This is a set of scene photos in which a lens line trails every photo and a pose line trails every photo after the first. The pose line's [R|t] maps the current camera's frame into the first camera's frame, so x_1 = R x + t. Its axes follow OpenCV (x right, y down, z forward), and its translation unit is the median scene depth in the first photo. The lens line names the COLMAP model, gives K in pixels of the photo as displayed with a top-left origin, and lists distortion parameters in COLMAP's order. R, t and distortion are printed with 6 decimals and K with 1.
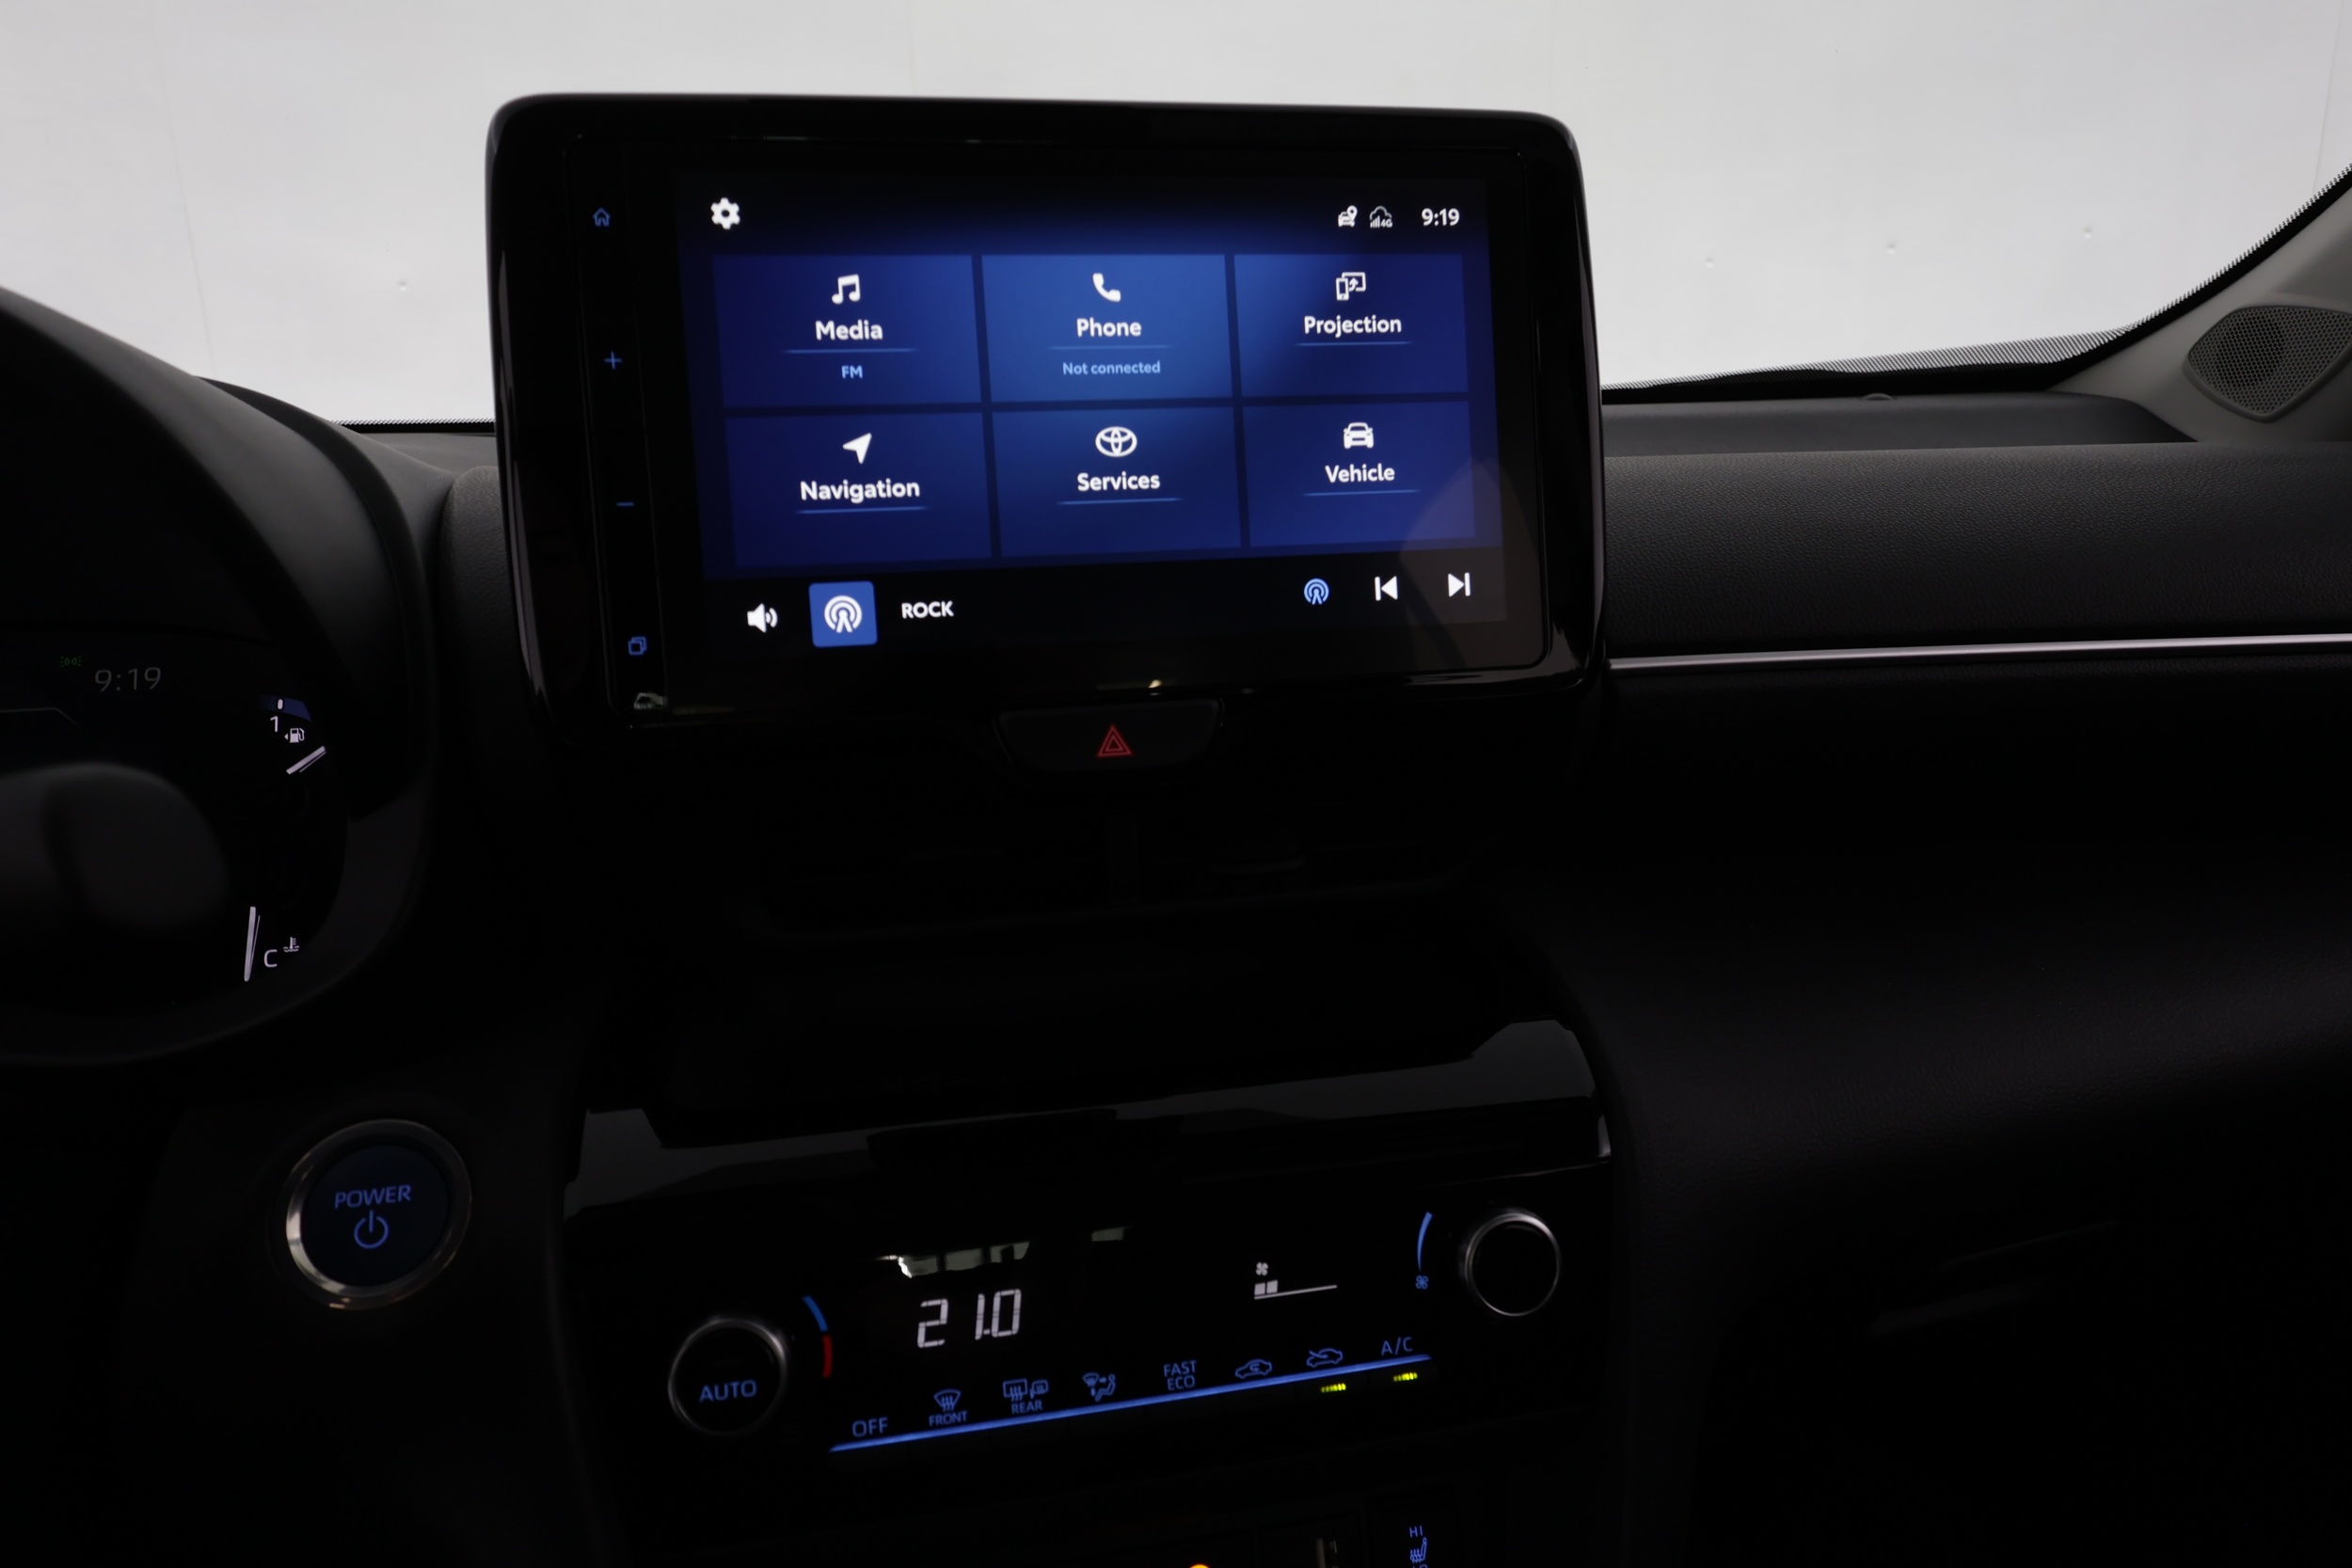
lens RADIAL K [[1387.9, 0, 1175.5], [0, 1387.9, 784.7], [0, 0, 1]] dist [0.002612, 0.000558]
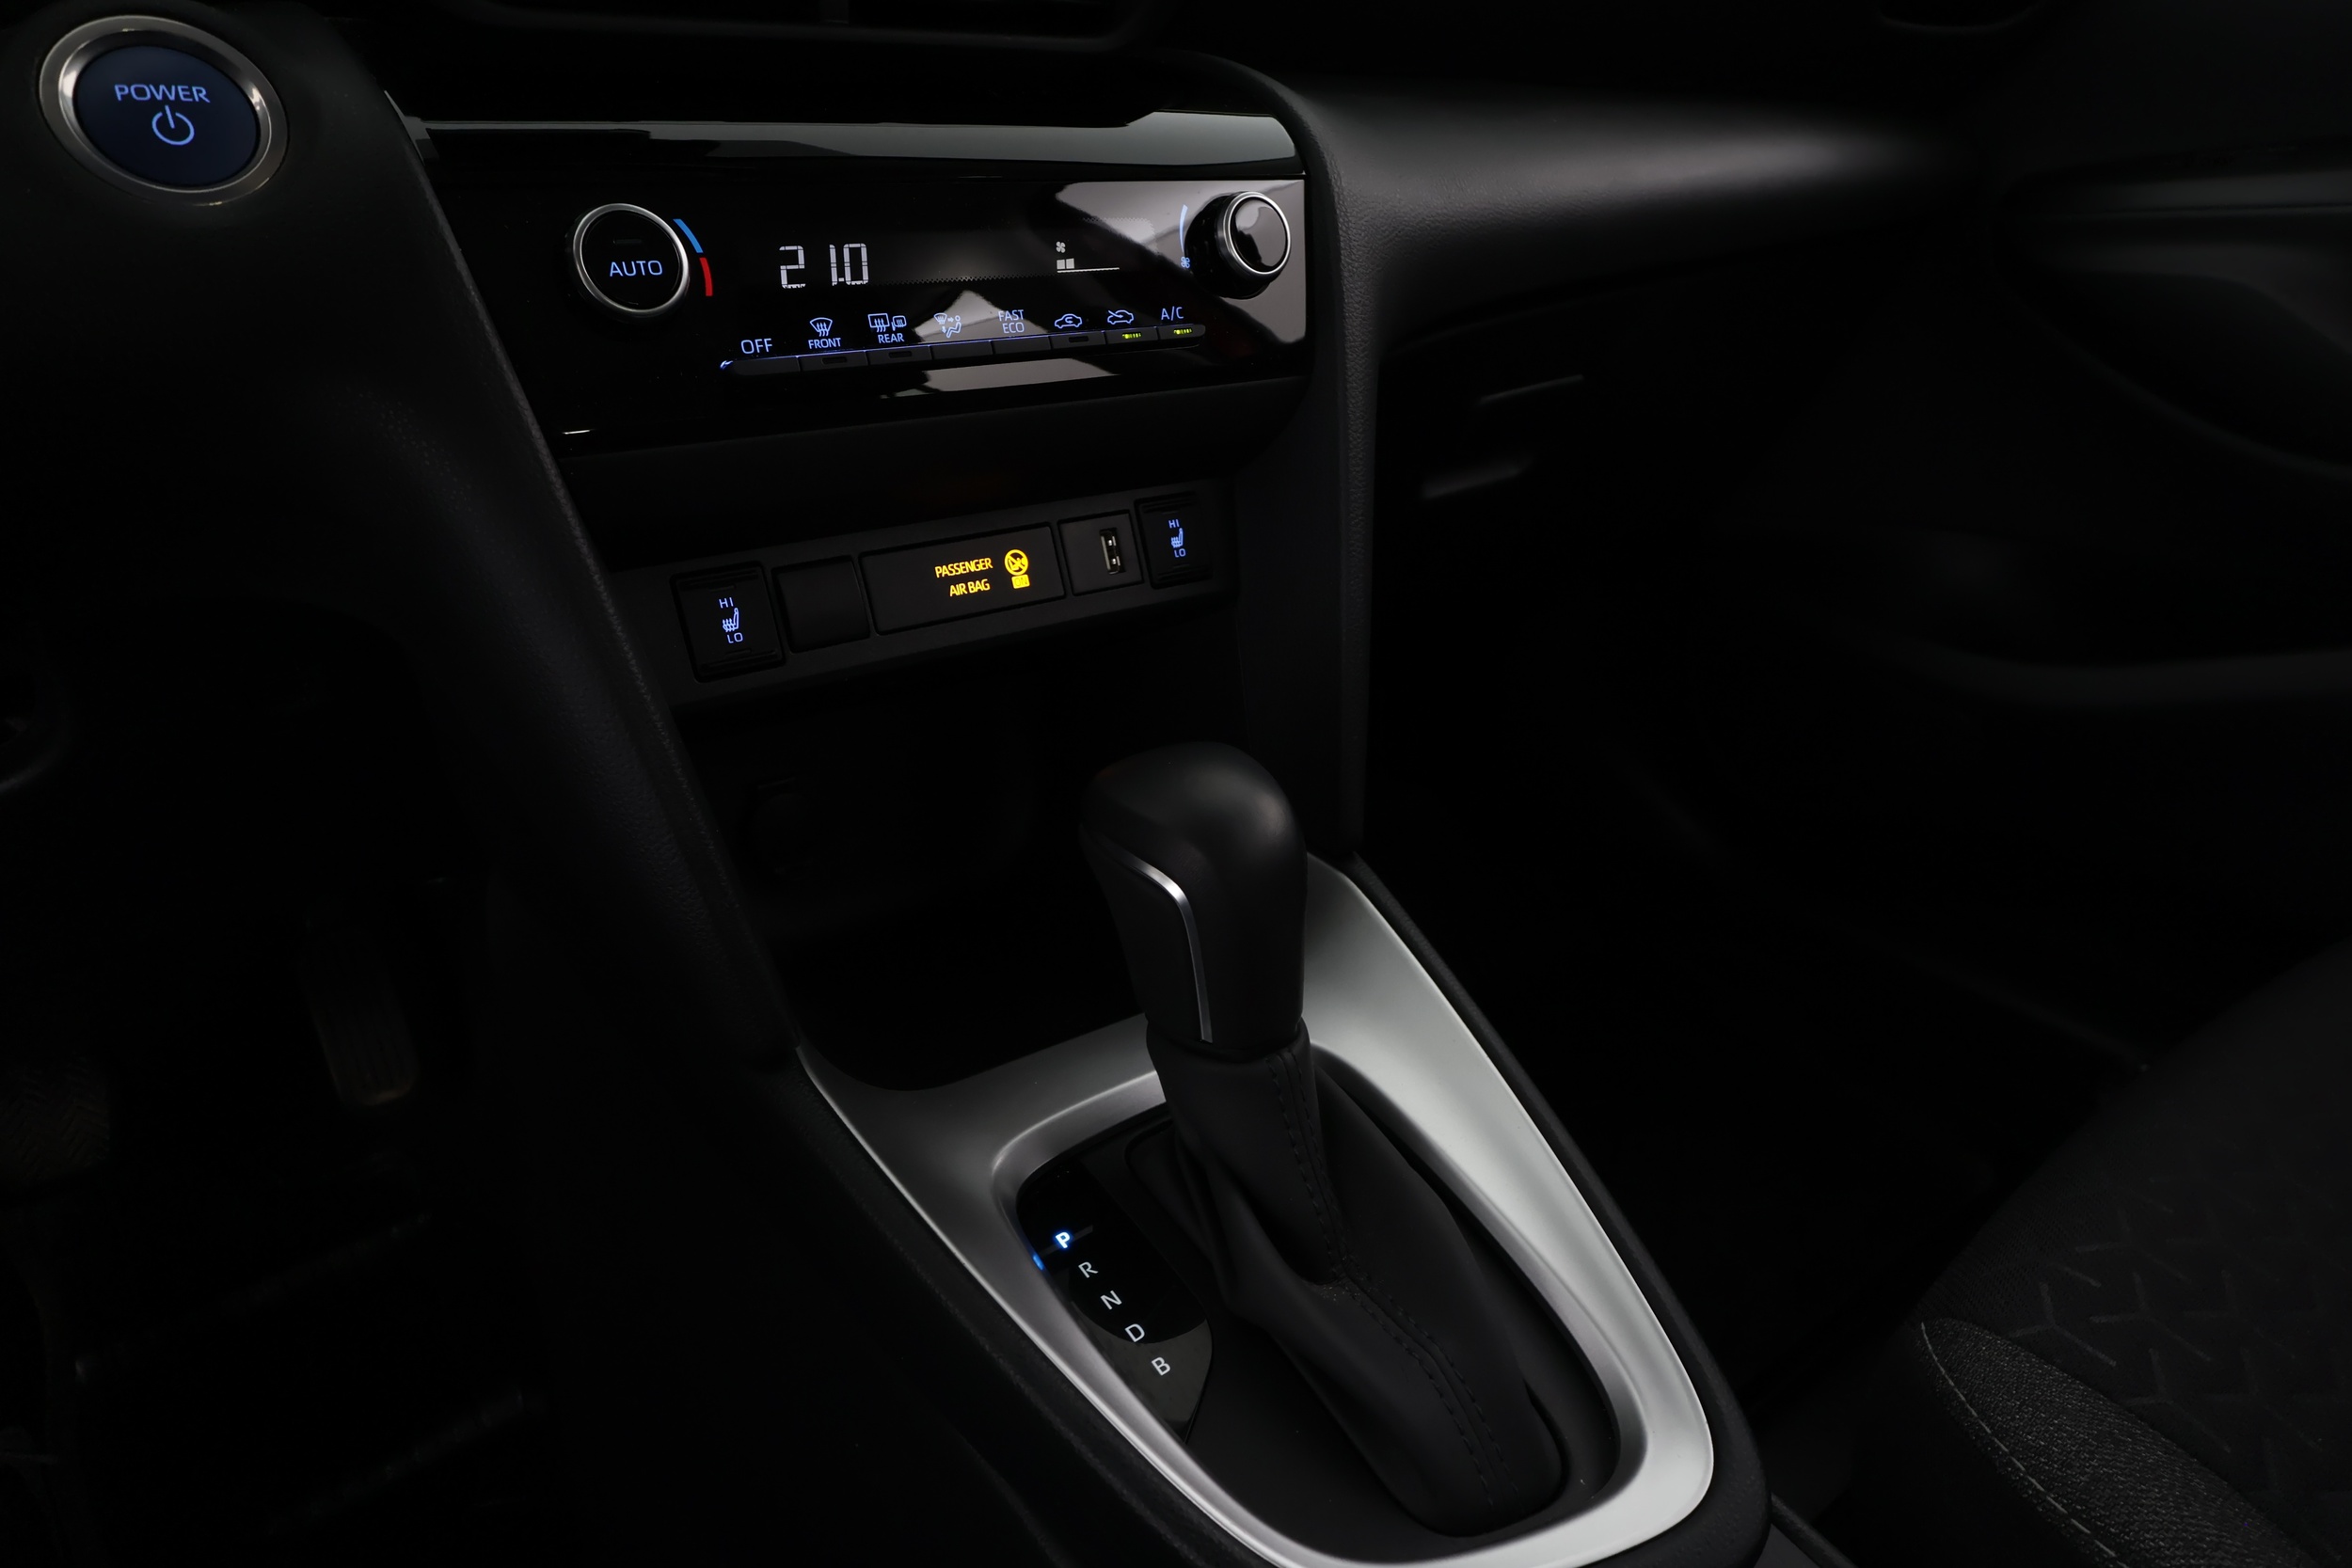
lens RADIAL K [[1387.9, 0, 1178.1], [0, 1387.9, 784.3], [0, 0, 1]] dist [0.002612, 0.000558]
pose [[0.909908, -0.146275, 0.388164, -0.381693], [0.064758, 0.974380, 0.215383, 0.569148], [-0.409725, -0.170842, 0.896069, -0.162099]]
